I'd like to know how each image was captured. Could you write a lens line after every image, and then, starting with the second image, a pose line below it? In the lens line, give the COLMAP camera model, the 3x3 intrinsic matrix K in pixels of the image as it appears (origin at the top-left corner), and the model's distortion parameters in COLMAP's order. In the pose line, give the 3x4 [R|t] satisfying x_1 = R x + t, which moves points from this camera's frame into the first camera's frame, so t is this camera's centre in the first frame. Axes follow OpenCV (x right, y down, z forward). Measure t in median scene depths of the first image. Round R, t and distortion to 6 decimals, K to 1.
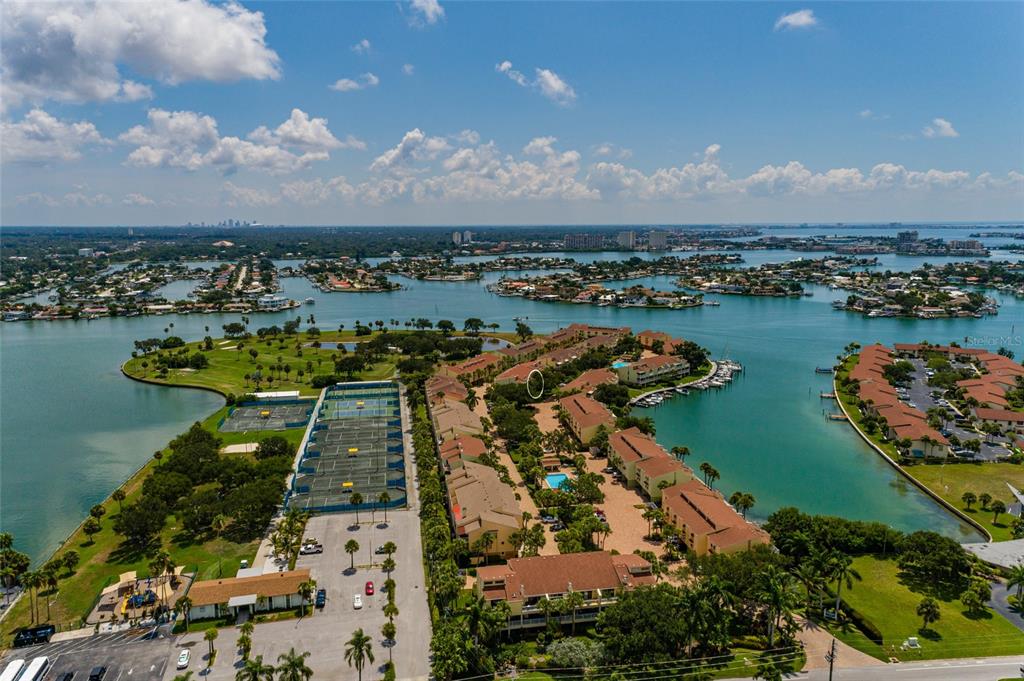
lens RADIAL K [[703.5, 0, 512.5], [0, 703.5, 337.3], [0, 0, 1]] dist [0.028607, 0.019762]
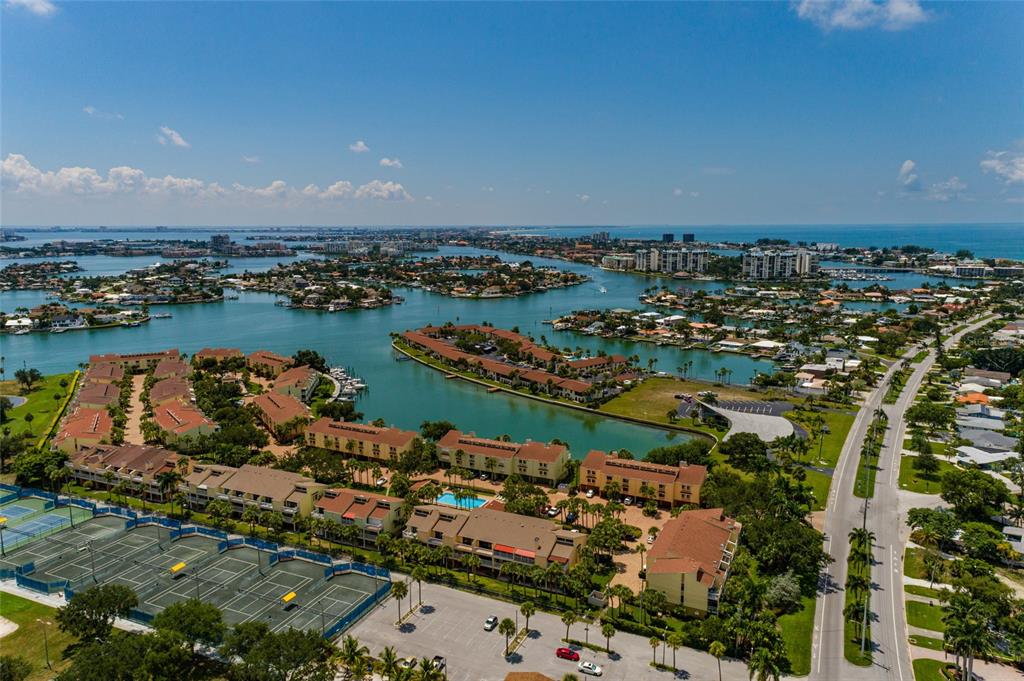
lens RADIAL K [[705.9, 0, 512.0], [0, 705.9, 337.0], [0, 0, 1]] dist [0.025386, 0.024171]
pose [[0.570714, -0.130406, 0.810728, -0.028298], [0.135015, 0.988774, 0.064001, -0.002744], [-0.809973, 0.072934, 0.581914, 0.017031]]
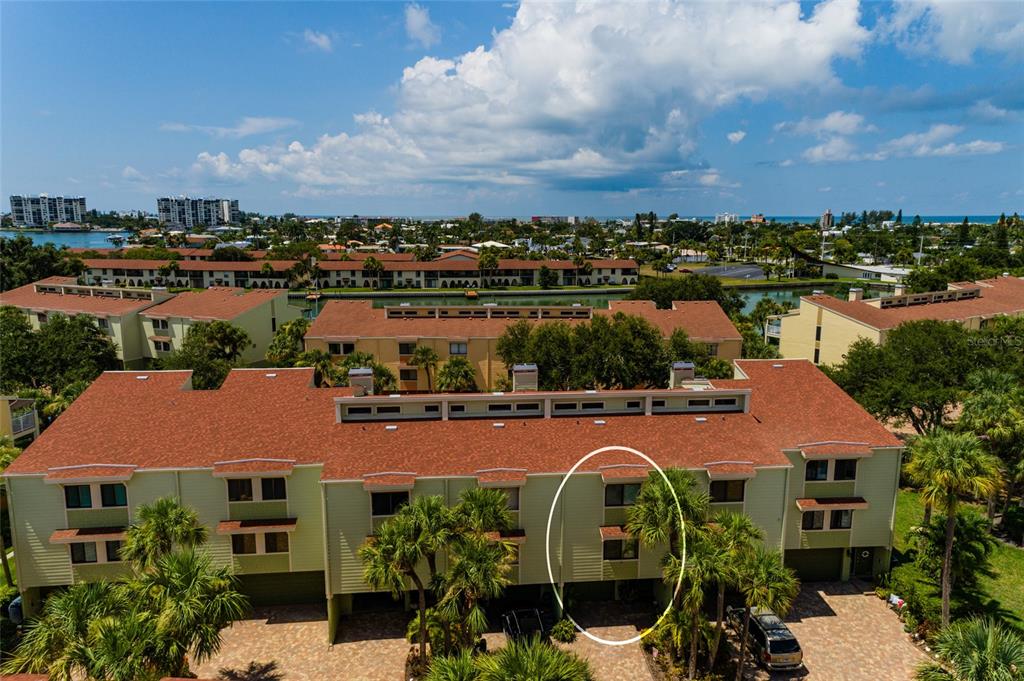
lens RADIAL K [[696.3, 0, 511.2], [0, 696.3, 339.4], [0, 0, 1]] dist [0.026580, 0.020454]
pose [[-0.408878, -0.158292, 0.898756, -0.006270], [0.146852, 0.960595, 0.235992, 0.000752], [-0.900696, 0.228476, -0.369521, 0.072621]]
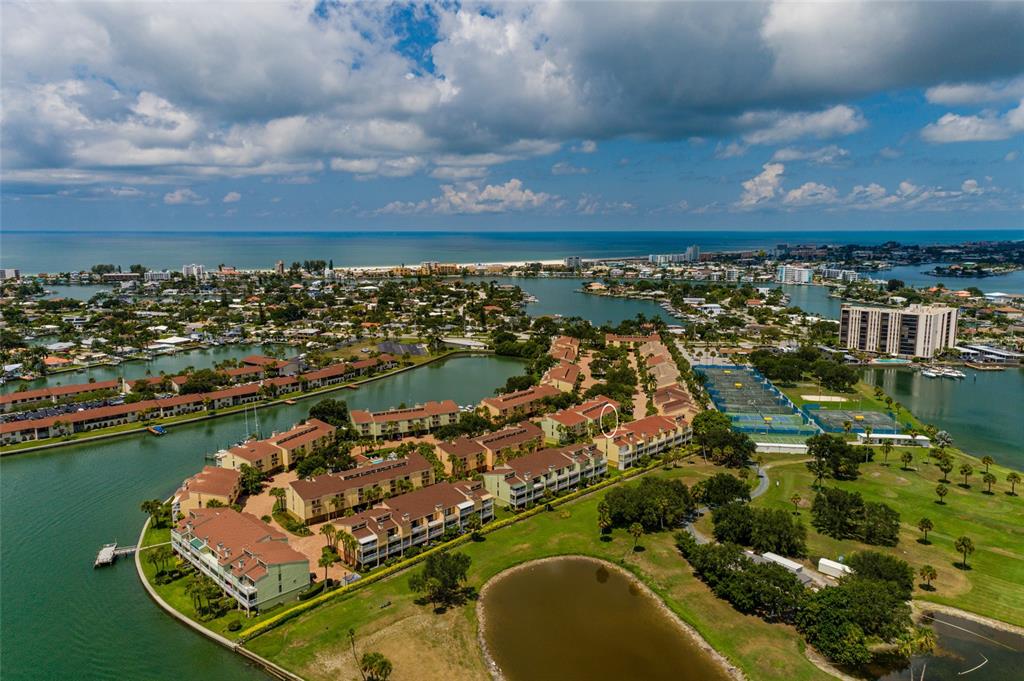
lens RADIAL K [[709.2, 0, 512.7], [0, 709.2, 336.1], [0, 0, 1]] dist [0.033047, 0.009332]
pose [[-0.957787, -0.039136, 0.284804, -0.009787], [0.050688, 0.952180, 0.301305, -0.020197], [-0.282976, 0.303022, -0.910001, 0.122799]]
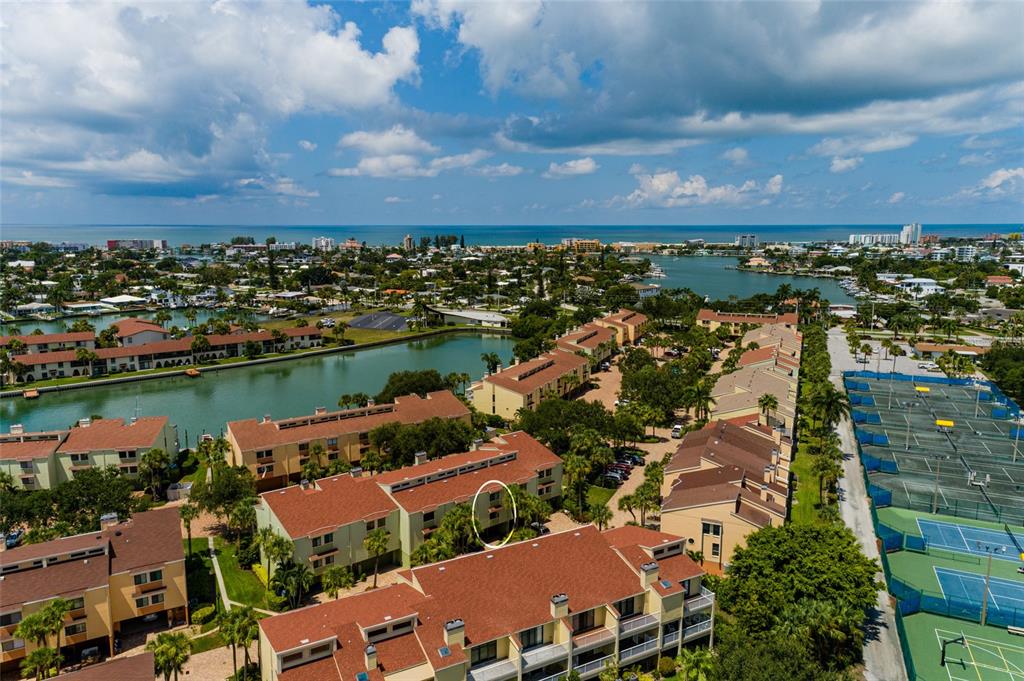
lens RADIAL K [[695.2, 0, 510.3], [0, 695.2, 336.2], [0, 0, 1]] dist [0.031795, 0.009285]
pose [[-0.841608, -0.082996, 0.533674, -0.011511], [0.090906, 0.952256, 0.291453, -0.006126], [-0.532383, 0.293803, -0.793881, 0.083616]]
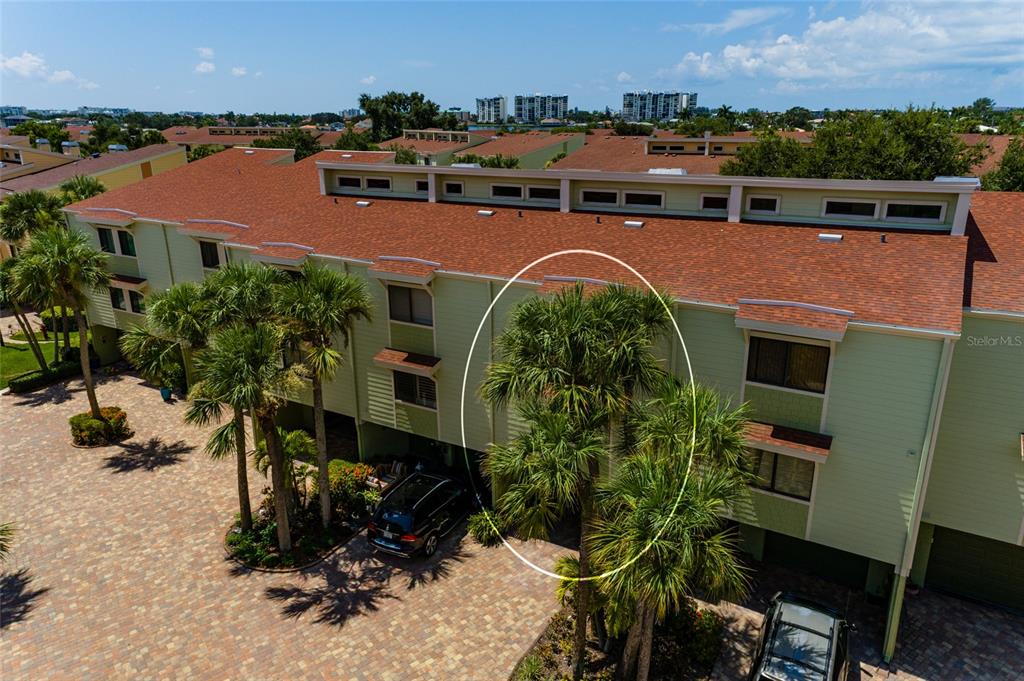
lens RADIAL K [[692.8, 0, 509.1], [0, 692.8, 340.1], [0, 0, 1]] dist [0.027541, 0.003939]
pose [[0.212239, -0.299003, 0.930351, -0.004518], [0.166270, 0.949207, 0.267132, 0.002865], [-0.962969, 0.097994, 0.251174, 0.069032]]
